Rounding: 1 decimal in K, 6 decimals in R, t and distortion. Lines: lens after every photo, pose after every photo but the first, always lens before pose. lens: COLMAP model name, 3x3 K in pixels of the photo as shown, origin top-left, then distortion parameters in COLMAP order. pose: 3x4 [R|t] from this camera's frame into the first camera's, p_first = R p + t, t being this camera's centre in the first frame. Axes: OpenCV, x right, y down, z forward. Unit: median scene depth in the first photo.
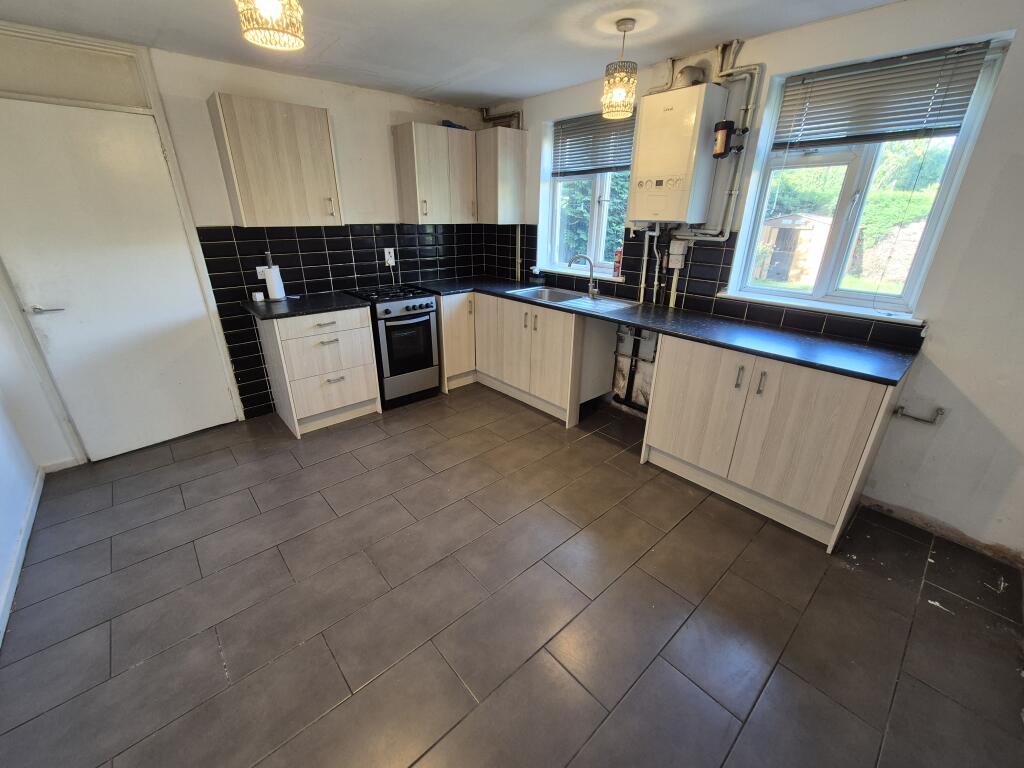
lens RADIAL K [[416.8, 0, 507.0], [0, 416.8, 381.5], [0, 0, 1]] dist [-0.001336, -0.000557]
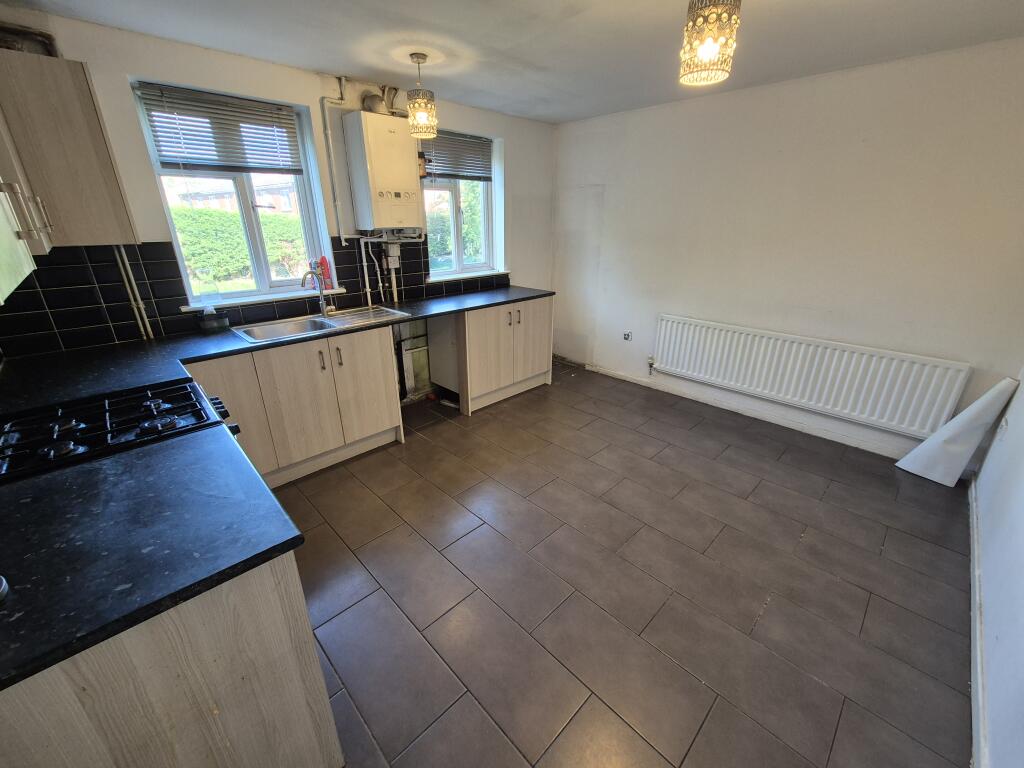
lens RADIAL K [[416.8, 0, 505.9], [0, 416.8, 383.3], [0, 0, 1]] dist [-0.001336, -0.000557]
pose [[-0.046293, -0.373885, 0.926319, -0.850770], [0.378266, 0.851696, 0.362670, -0.318688], [-0.924539, 0.367184, 0.102000, 0.751490]]
